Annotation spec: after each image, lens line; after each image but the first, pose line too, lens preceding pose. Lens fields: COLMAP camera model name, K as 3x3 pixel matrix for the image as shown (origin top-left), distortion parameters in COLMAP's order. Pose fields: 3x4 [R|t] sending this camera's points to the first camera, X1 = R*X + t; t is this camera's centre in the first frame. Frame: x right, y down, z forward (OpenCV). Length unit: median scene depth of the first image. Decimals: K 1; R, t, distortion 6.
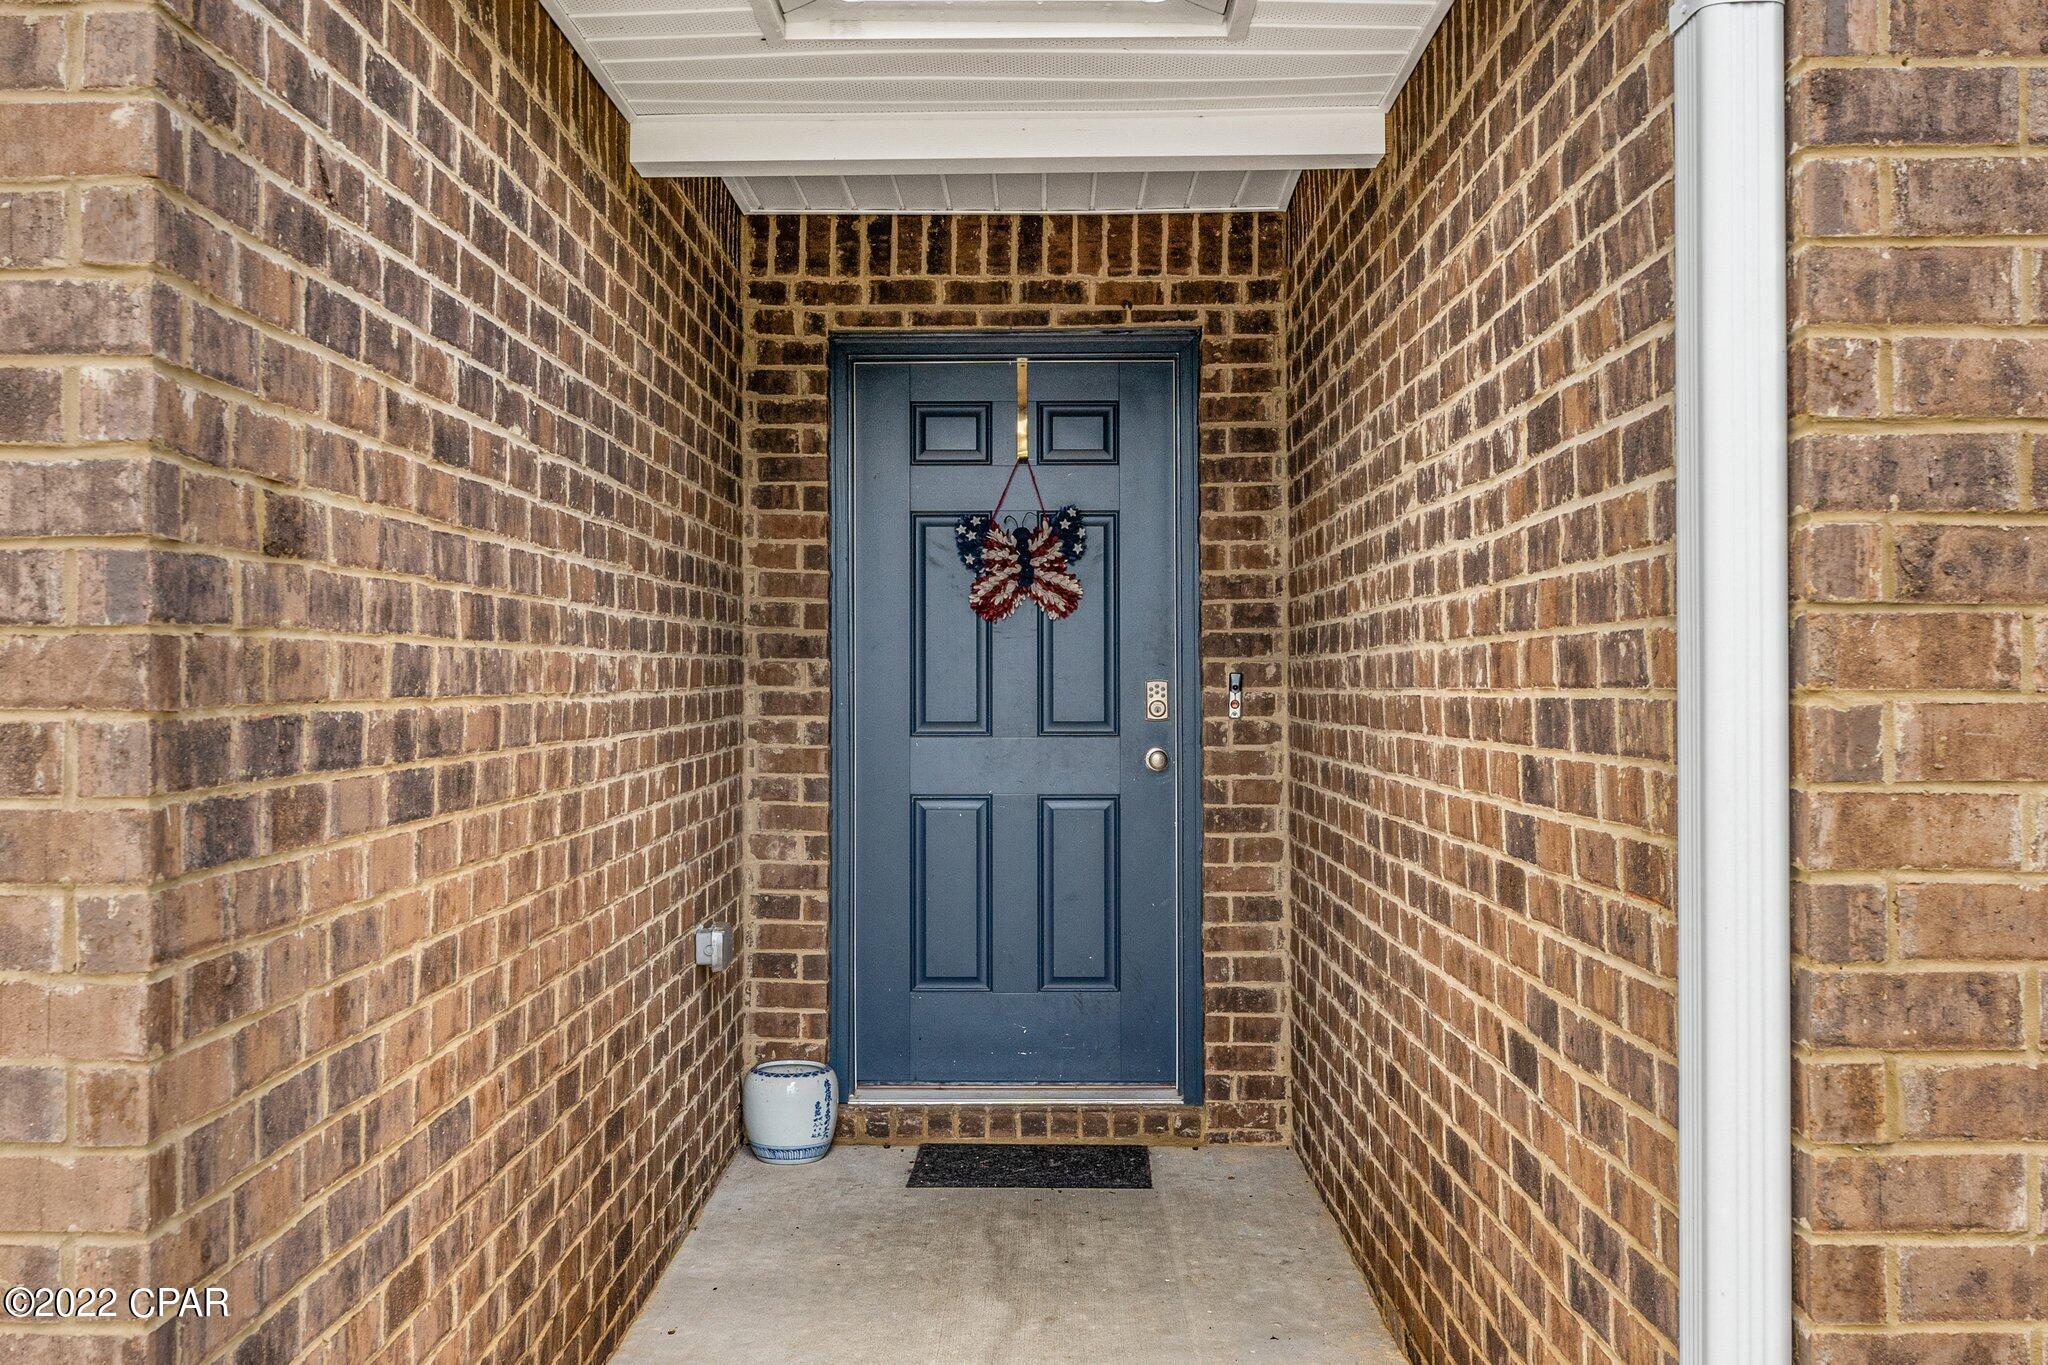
lens RADIAL K [[2093.0, 0, 1022.0], [0, 2093.0, 676.3], [0, 0, 1]] dist [-0.000304, 0.000000]
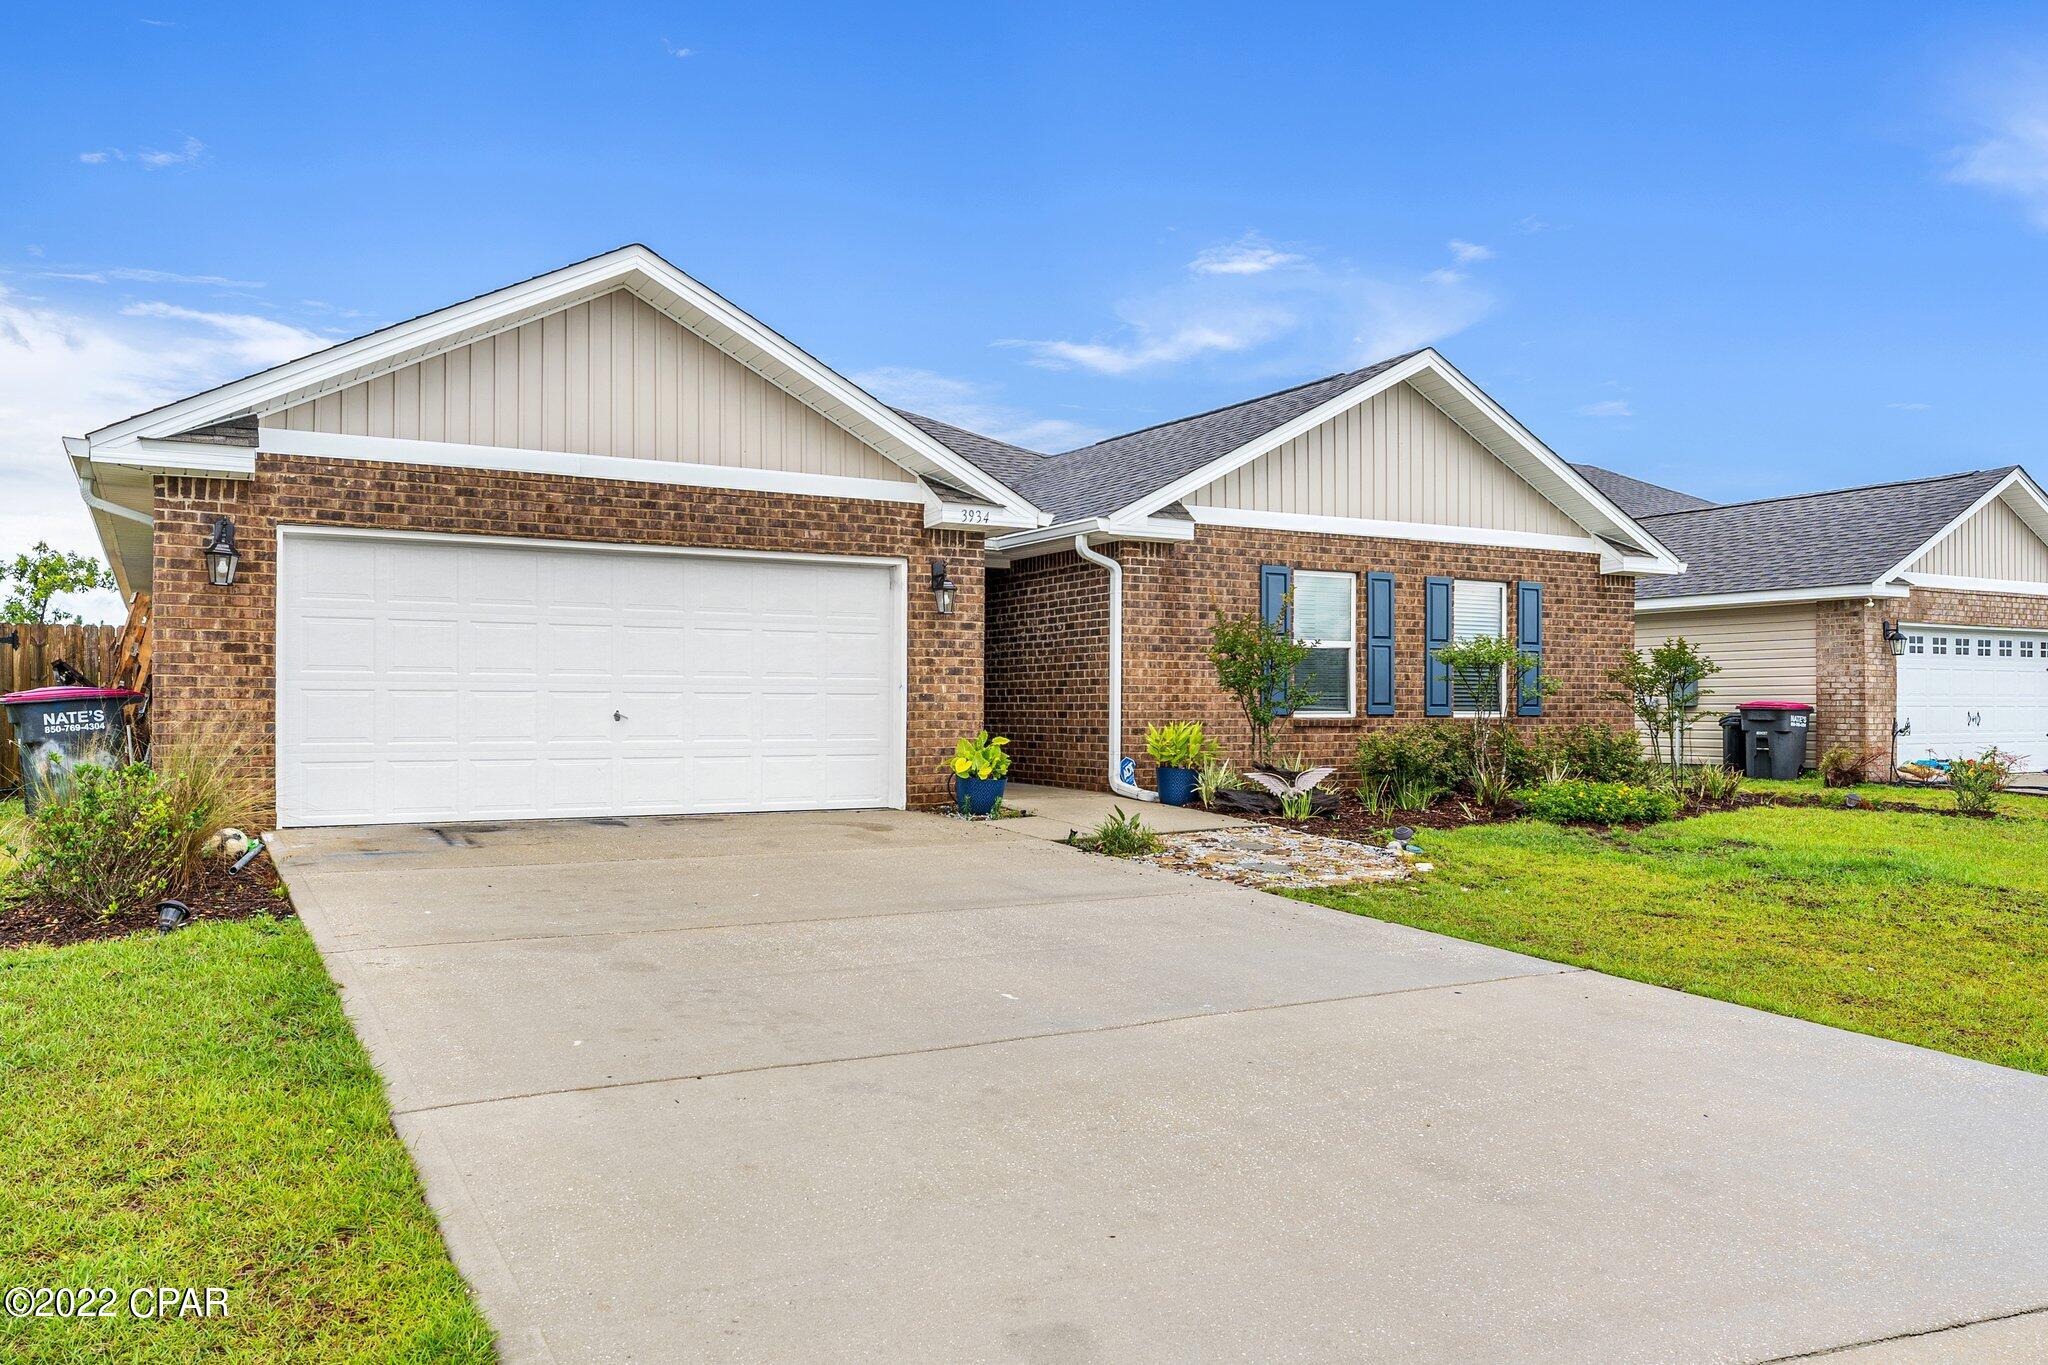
lens RADIAL K [[1457.5, 0, 1024.4], [0, 1457.5, 689.4], [0, 0, 1]] dist [-0.001512, -0.001419]
pose [[0.865953, 0.009730, 0.500032, -1.282929], [-0.006080, 0.999942, -0.008928, 0.078008], [-0.500089, 0.004691, 0.865961, -1.758105]]
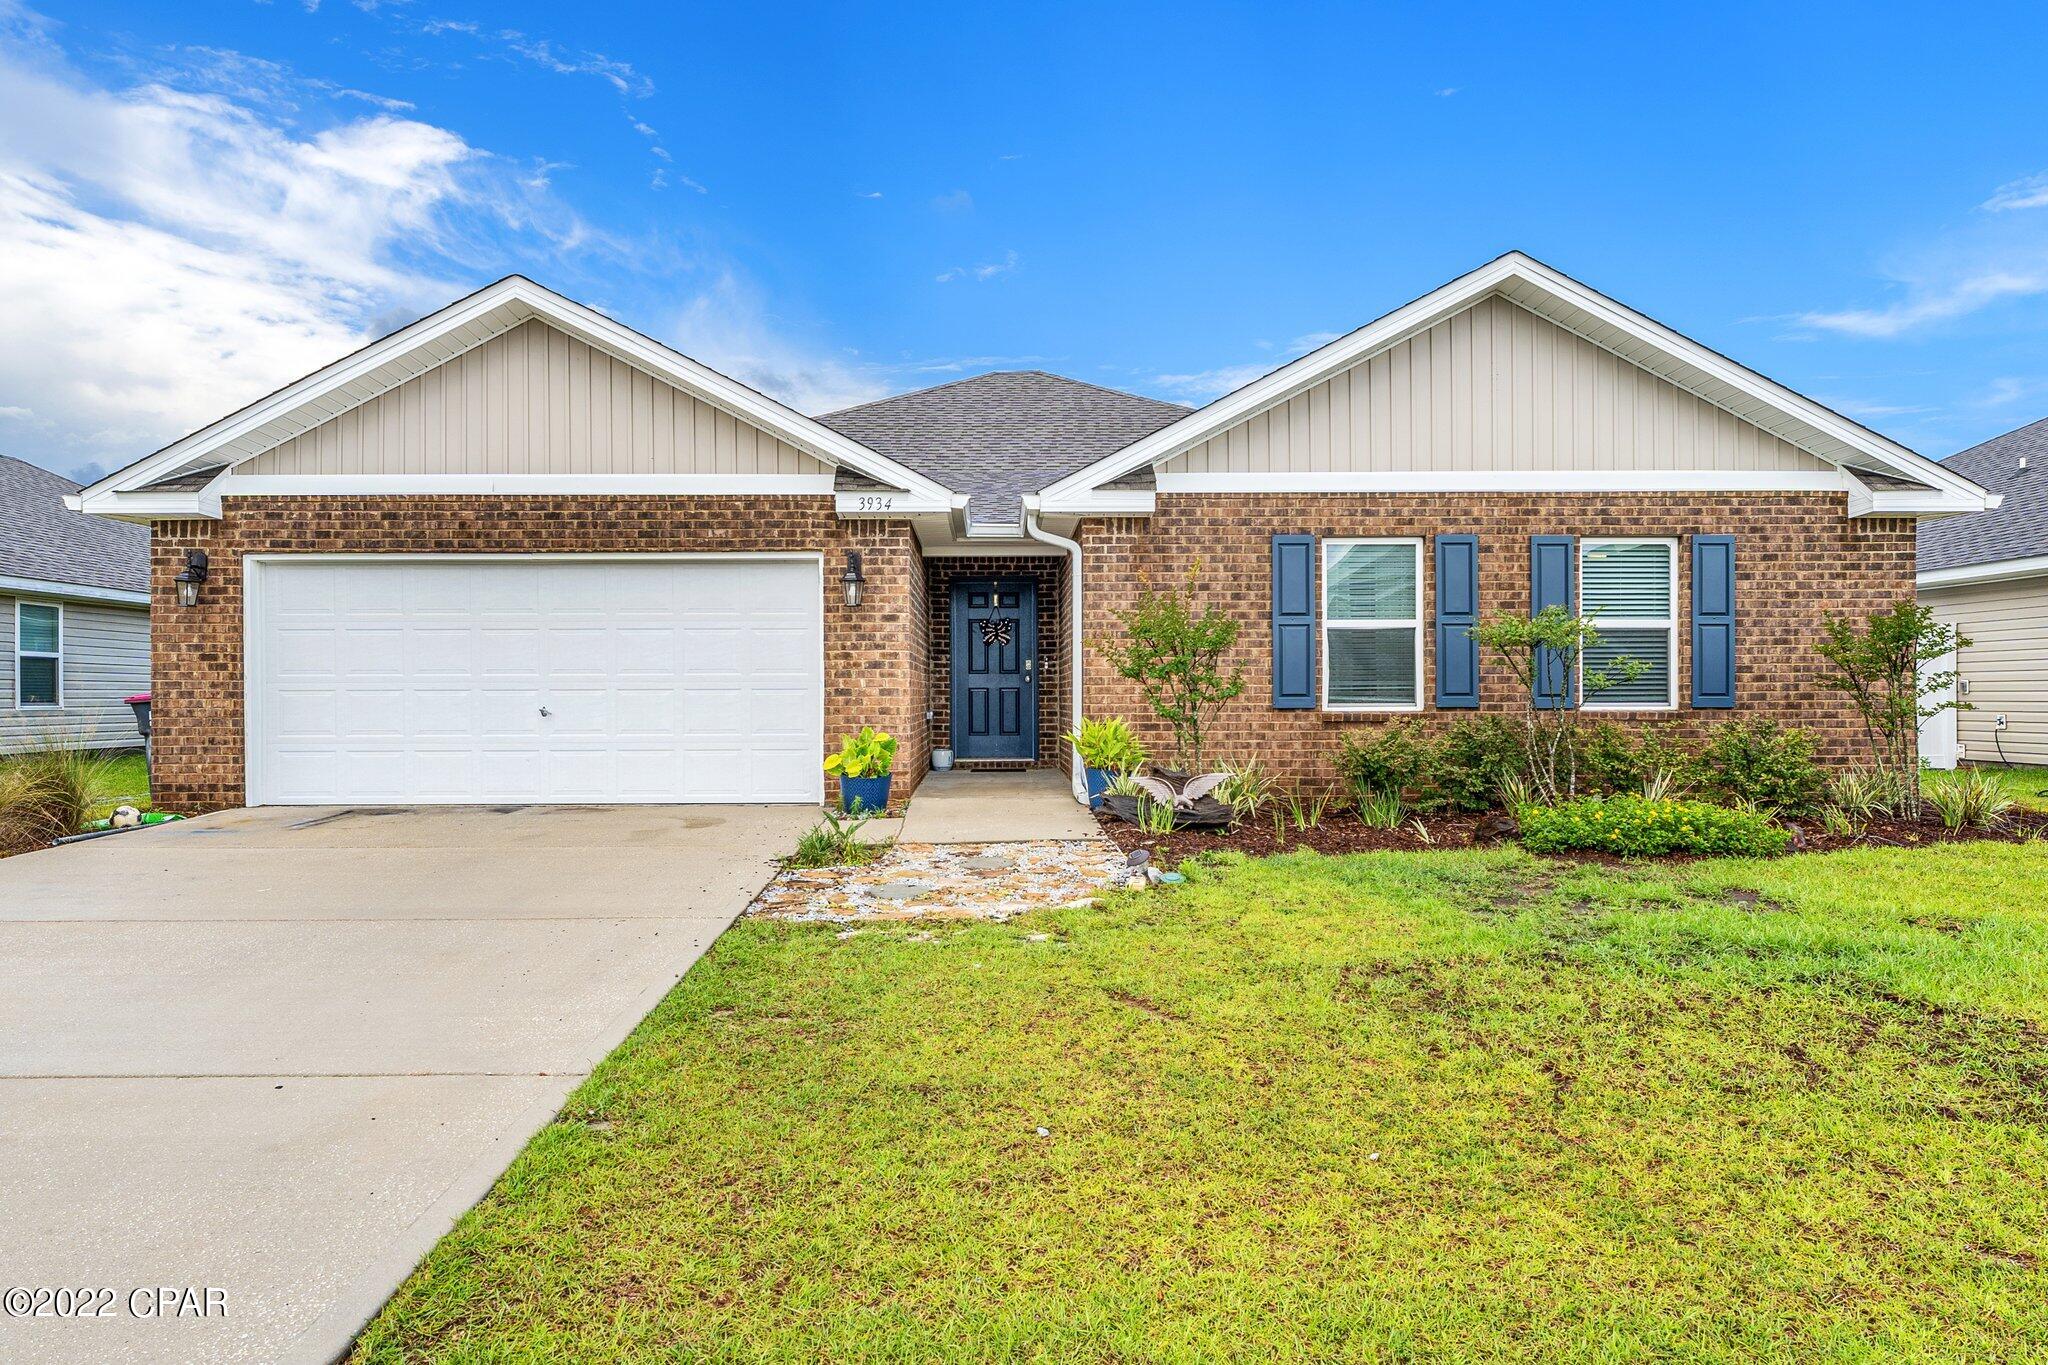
lens RADIAL K [[1323.9, 0, 1020.6], [0, 1323.9, 689.1], [0, 0, 1]] dist [-0.005632, 0.000525]
pose [[0.999512, -0.001883, 0.031188, -0.035410], [0.002006, 0.999990, -0.003910, 0.074871], [-0.031180, 0.003970, 0.999506, -1.742981]]
